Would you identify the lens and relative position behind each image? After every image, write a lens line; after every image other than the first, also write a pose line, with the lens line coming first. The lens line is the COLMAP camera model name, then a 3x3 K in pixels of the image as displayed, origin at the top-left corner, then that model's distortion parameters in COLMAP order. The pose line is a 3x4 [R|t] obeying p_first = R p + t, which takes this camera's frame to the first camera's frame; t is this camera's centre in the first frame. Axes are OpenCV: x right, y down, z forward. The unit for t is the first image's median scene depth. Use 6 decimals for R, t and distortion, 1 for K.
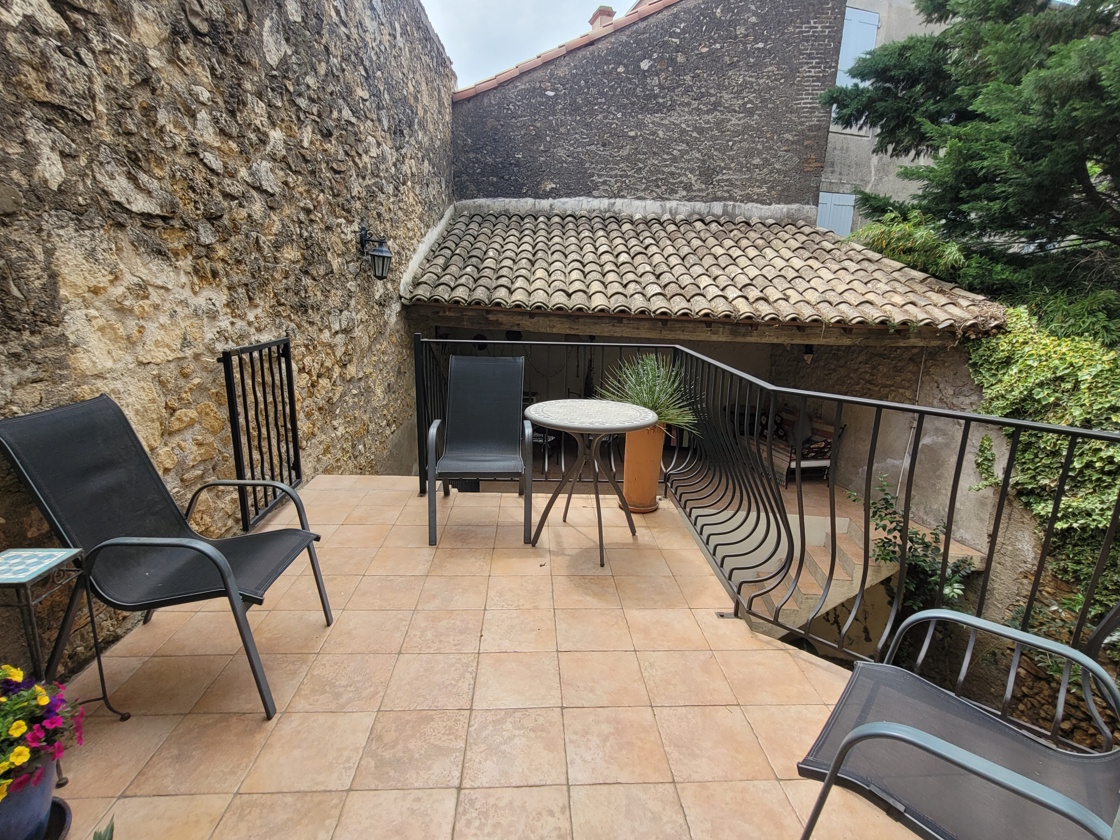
lens RADIAL K [[560.7, 0, 561.3], [0, 560.7, 422.5], [0, 0, 1]] dist [0.002262, -0.001697]
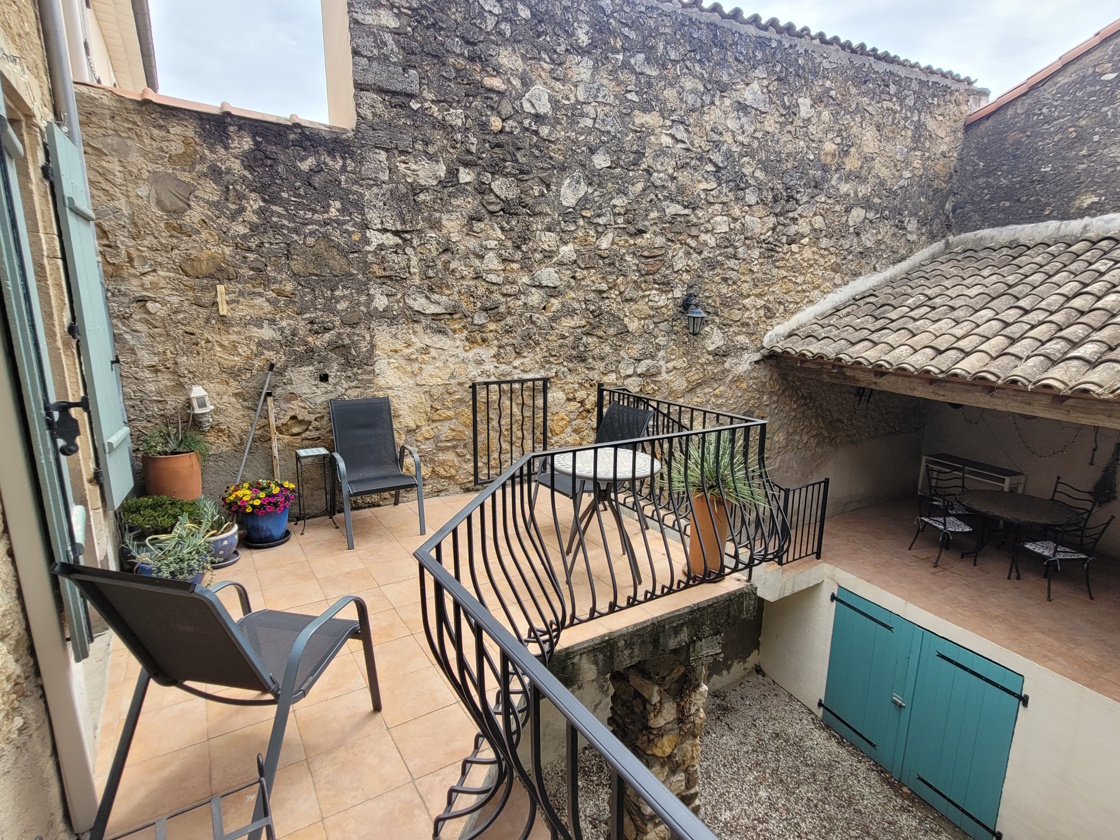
lens RADIAL K [[560.7, 0, 562.8], [0, 560.7, 418.8], [0, 0, 1]] dist [0.002262, -0.001697]
pose [[0.520261, 0.143403, -0.841881, 1.106490], [-0.197231, 0.979327, 0.044931, -0.152460], [0.830920, 0.142670, 0.537789, 0.287469]]
